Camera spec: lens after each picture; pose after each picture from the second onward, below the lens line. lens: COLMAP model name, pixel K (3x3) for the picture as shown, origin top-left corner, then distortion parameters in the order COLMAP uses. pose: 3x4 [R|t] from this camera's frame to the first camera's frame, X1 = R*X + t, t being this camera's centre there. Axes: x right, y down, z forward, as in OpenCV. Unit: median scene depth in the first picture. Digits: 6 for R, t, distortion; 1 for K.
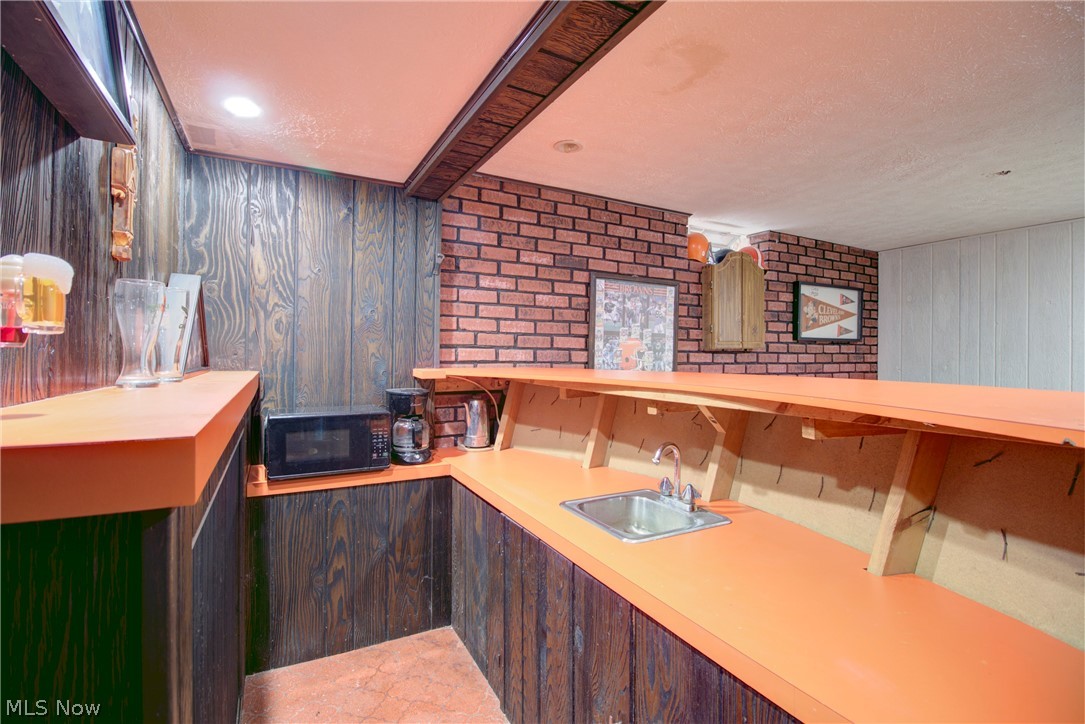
lens RADIAL K [[504.3, 0, 543.5], [0, 504.3, 358.1], [0, 0, 1]] dist [-0.001546, -0.000601]
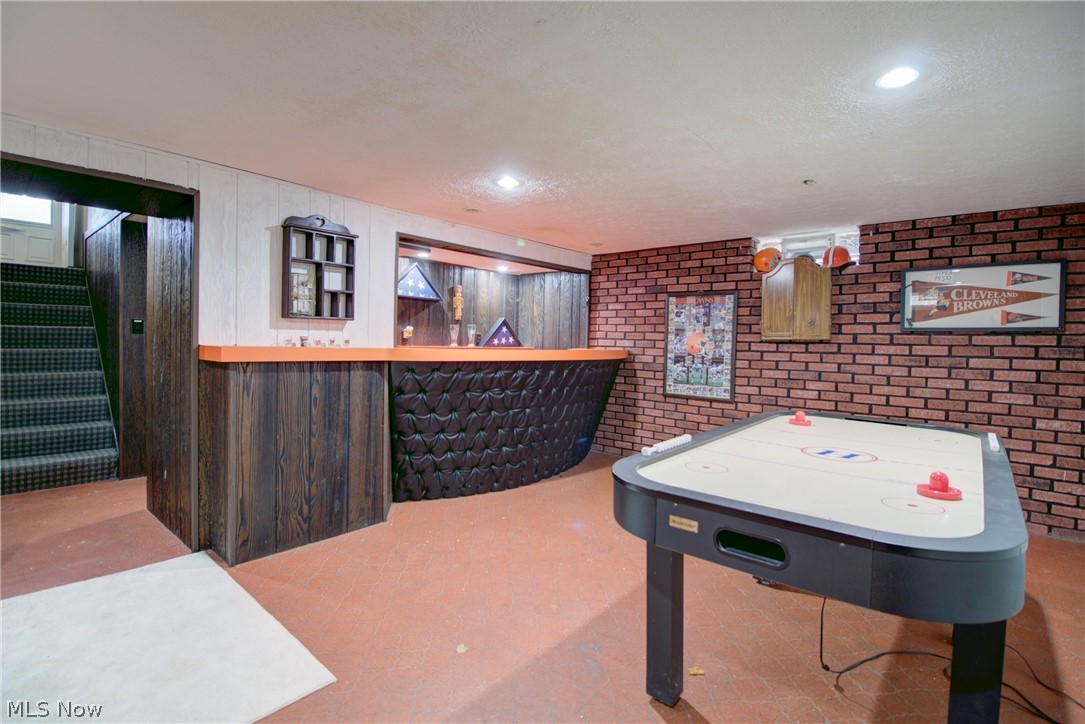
lens RADIAL K [[504.3, 0, 543.5], [0, 504.3, 358.1], [0, 0, 1]] dist [-0.001546, -0.000601]
pose [[0.351144, 0.027648, -0.935913, 1.470935], [-0.026874, 0.999450, 0.019443, 0.019605], [0.935936, 0.018325, 0.351693, 0.039876]]
